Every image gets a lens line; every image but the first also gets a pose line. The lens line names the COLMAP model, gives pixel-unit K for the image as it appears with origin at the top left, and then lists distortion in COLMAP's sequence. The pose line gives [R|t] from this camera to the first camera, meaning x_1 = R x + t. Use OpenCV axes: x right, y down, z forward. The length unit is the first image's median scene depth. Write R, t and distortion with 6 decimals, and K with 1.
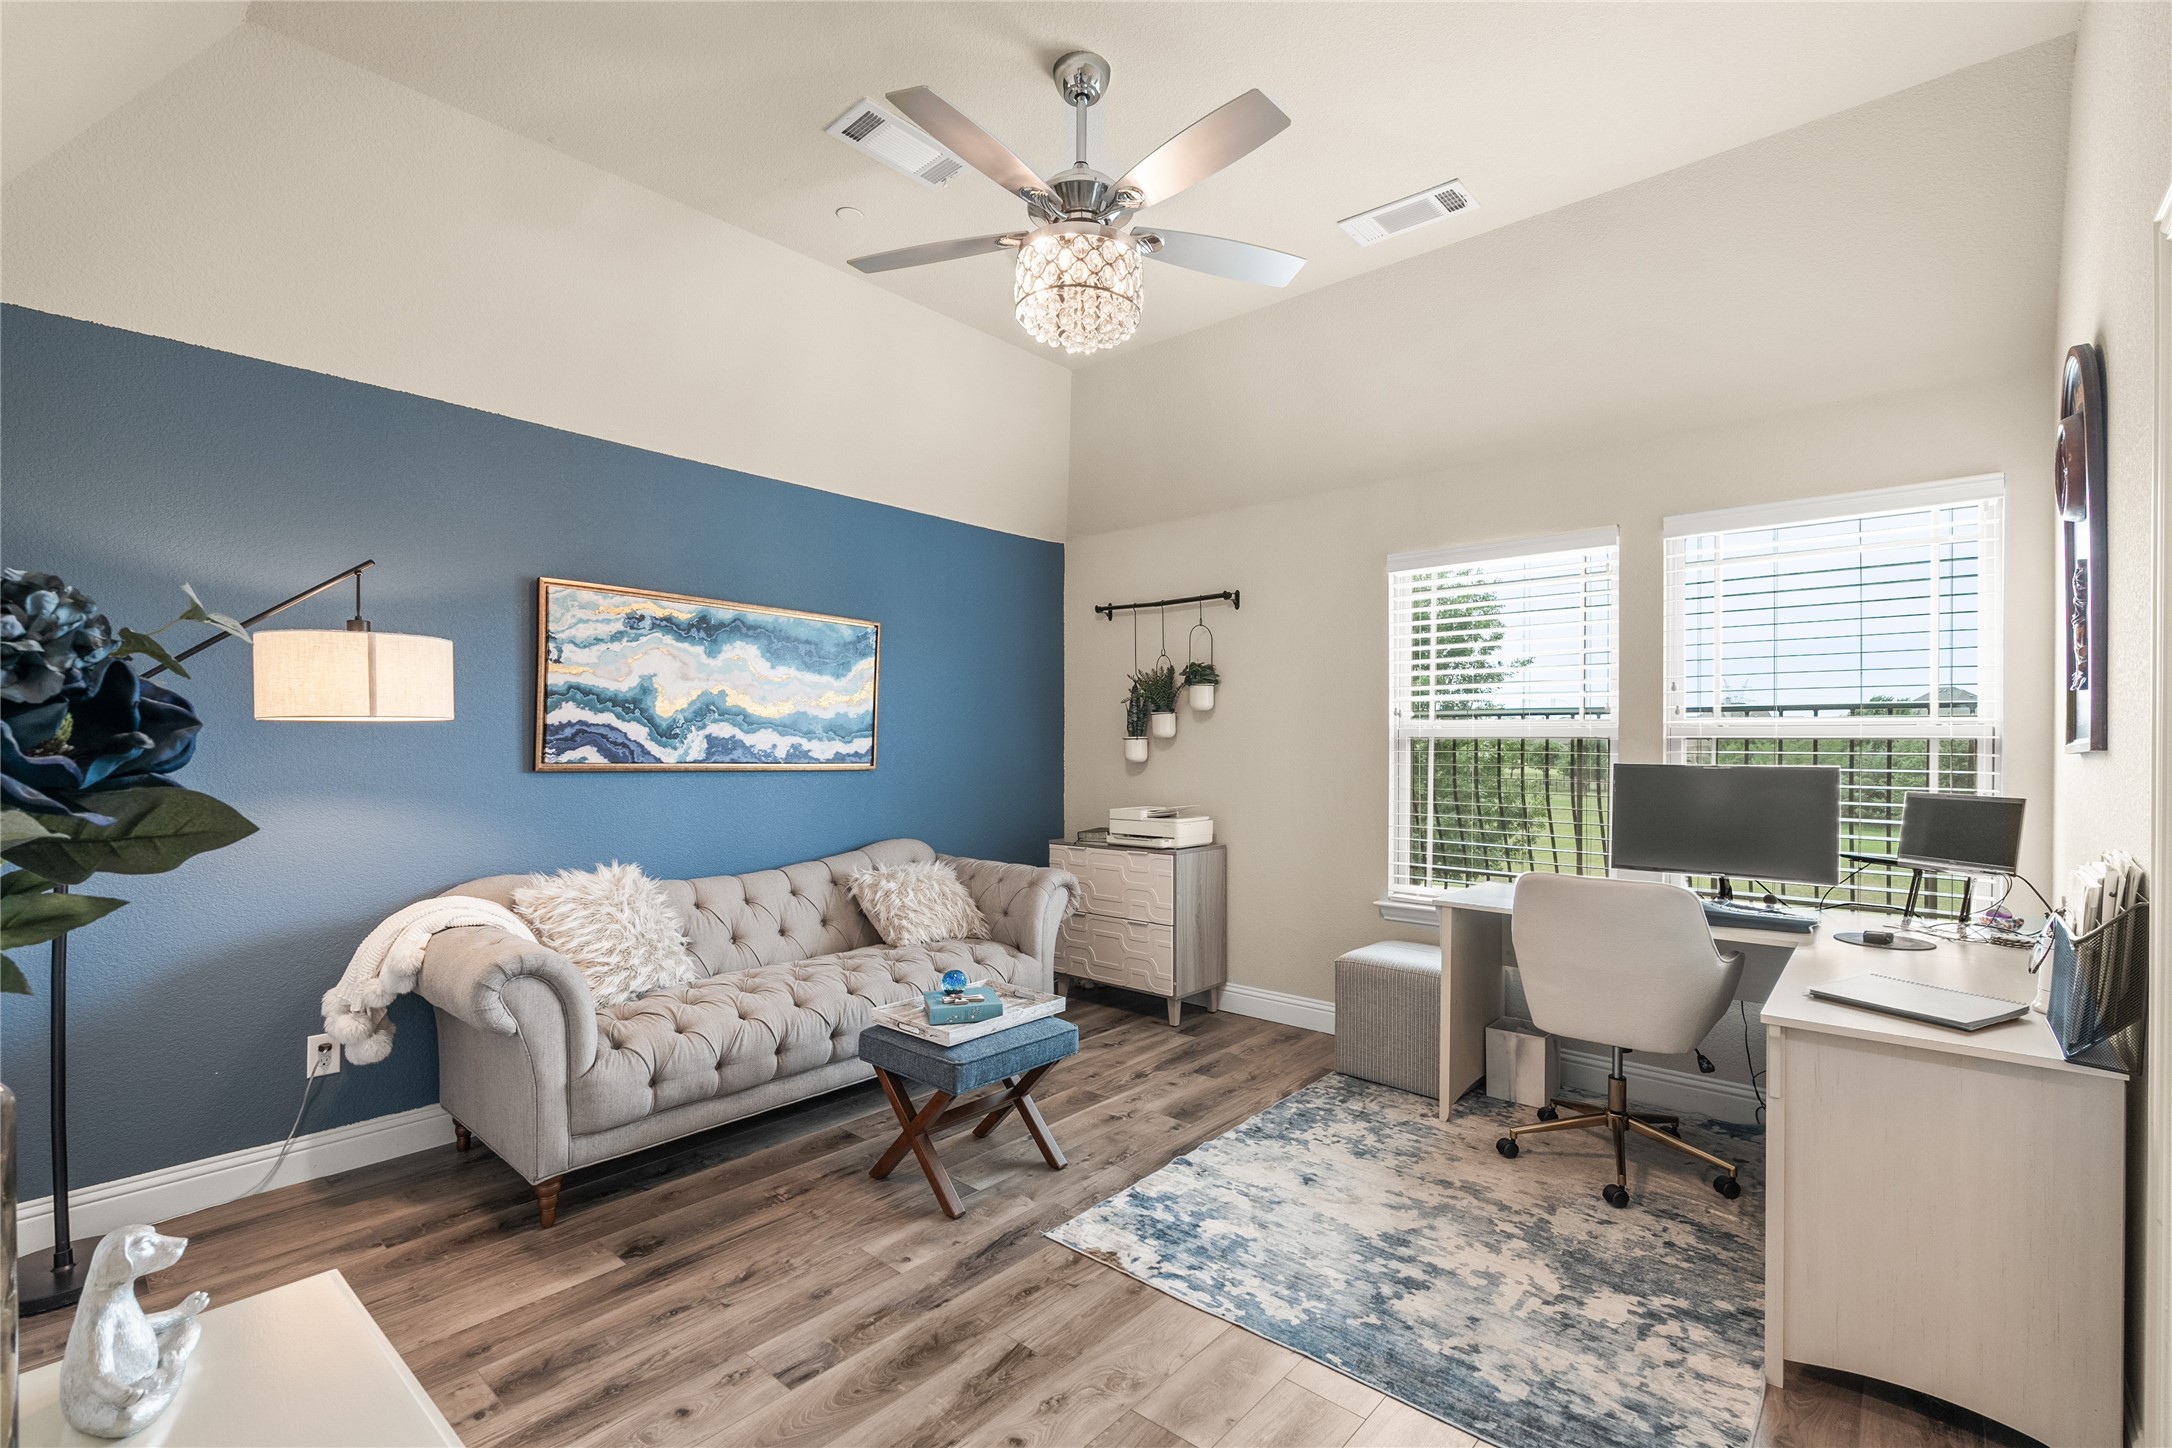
lens RADIAL K [[951.8, 0, 1051.7], [0, 951.8, 748.8], [0, 0, 1]] dist [-0.005032, 0.000471]
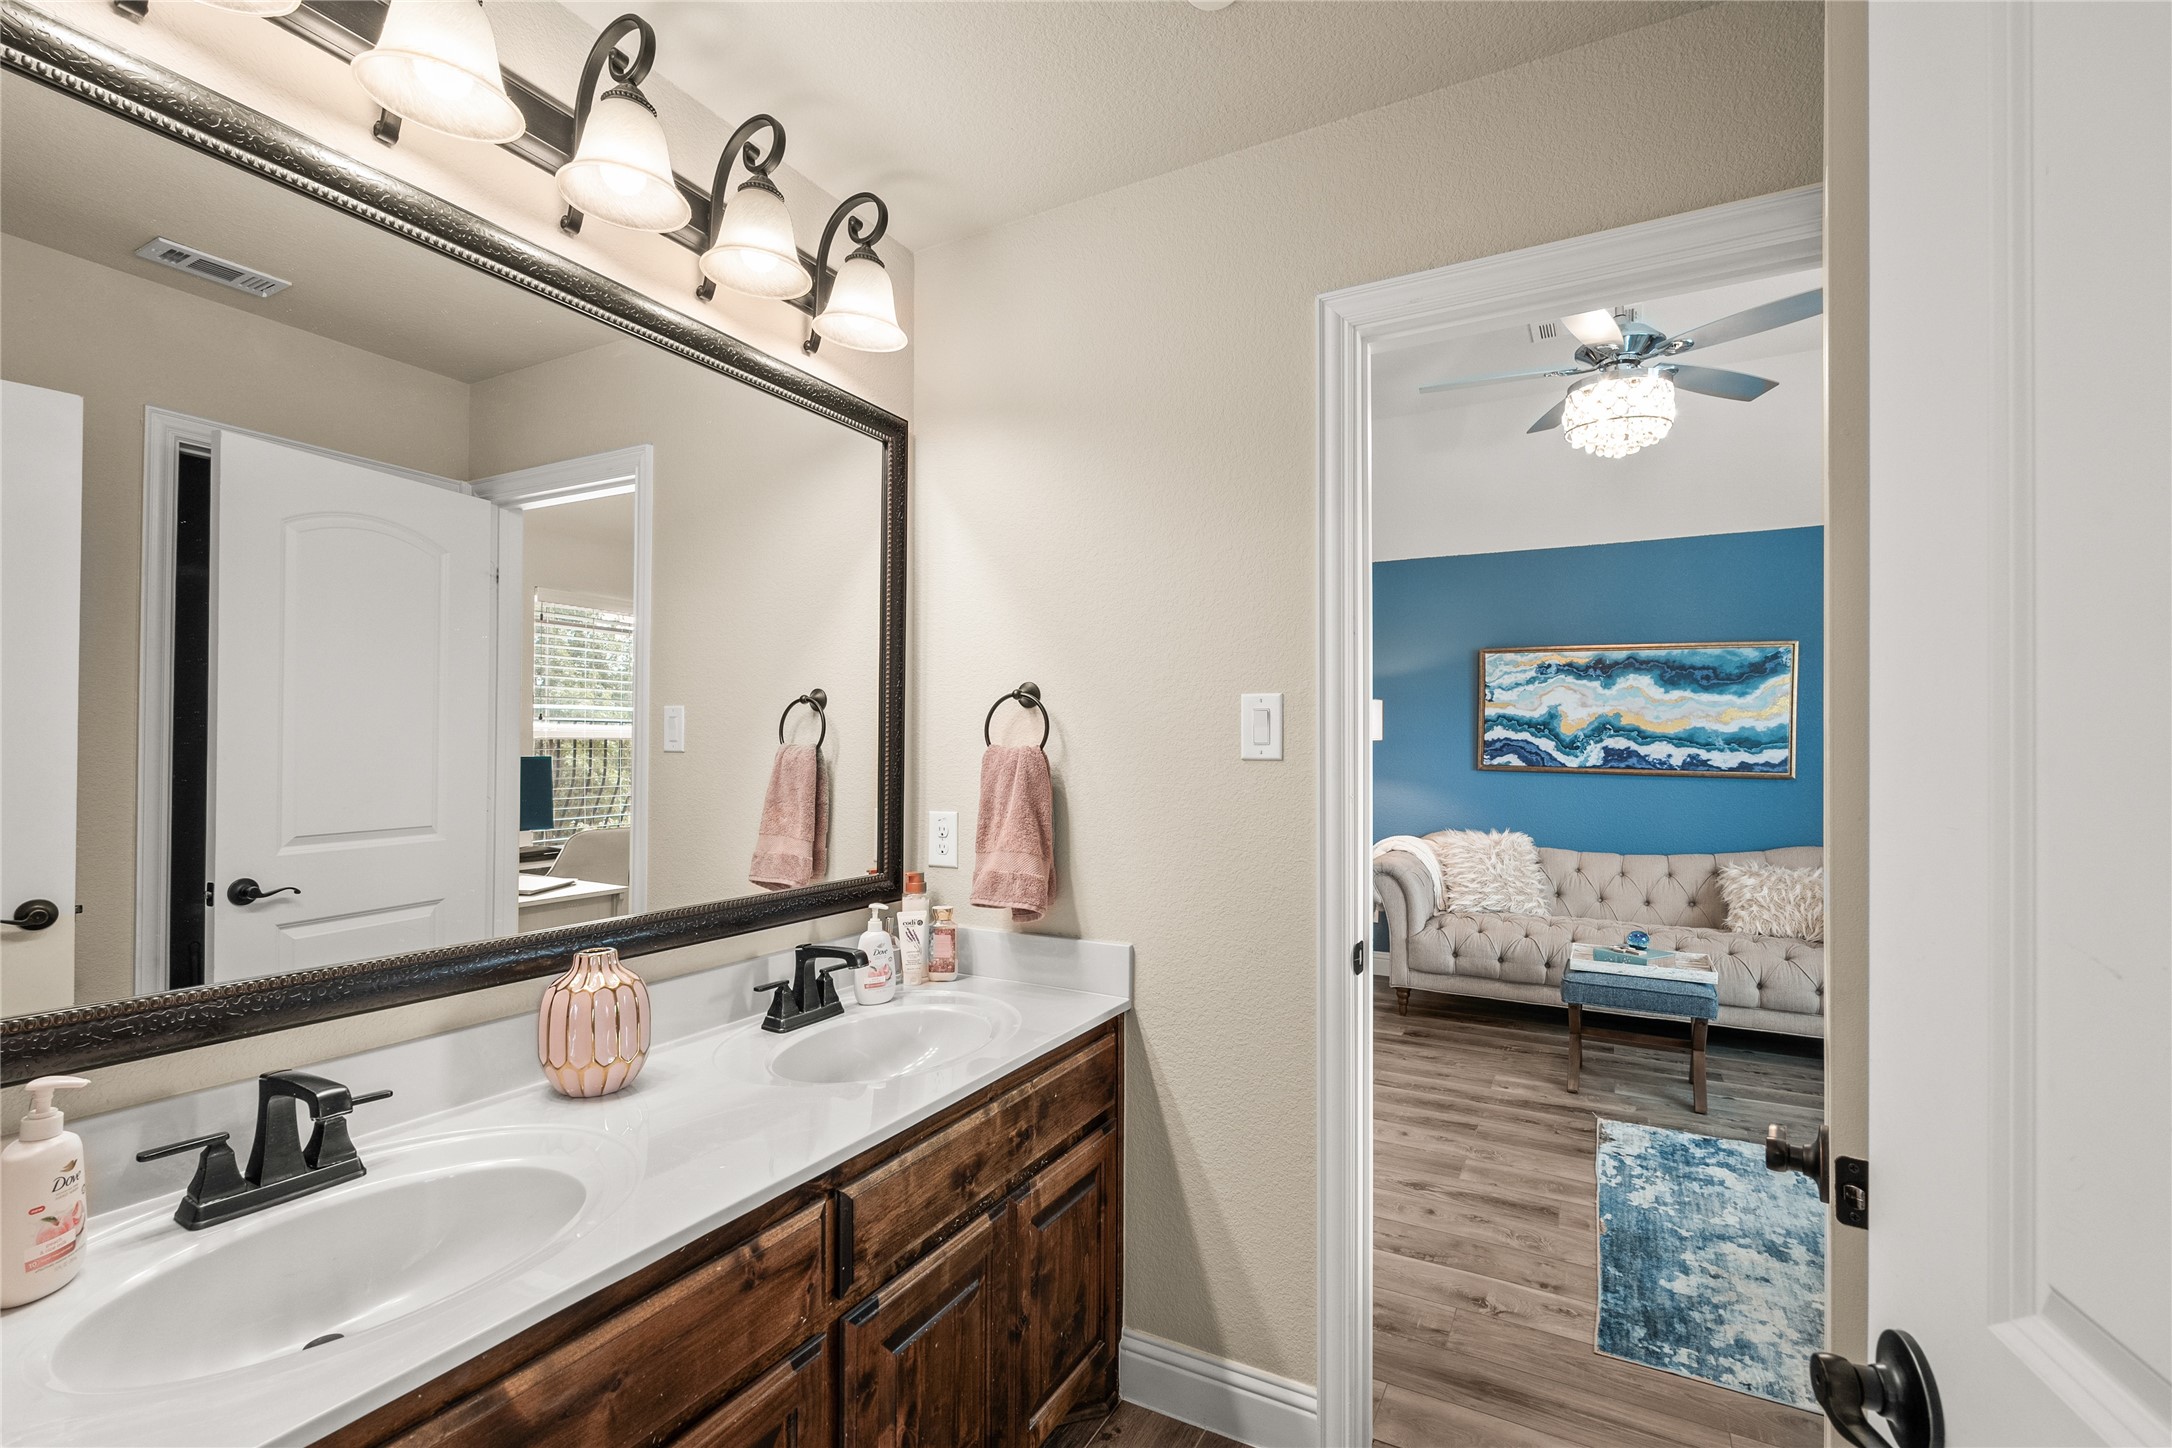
lens RADIAL K [[951.8, 0, 1102.3], [0, 951.8, 732.4], [0, 0, 1]] dist [-0.005032, 0.000471]
pose [[0.248541, -0.011550, -0.968553, 0.818616], [-0.009583, 0.999851, -0.014383, -0.009319], [0.968574, 0.012857, 0.248393, -0.020871]]
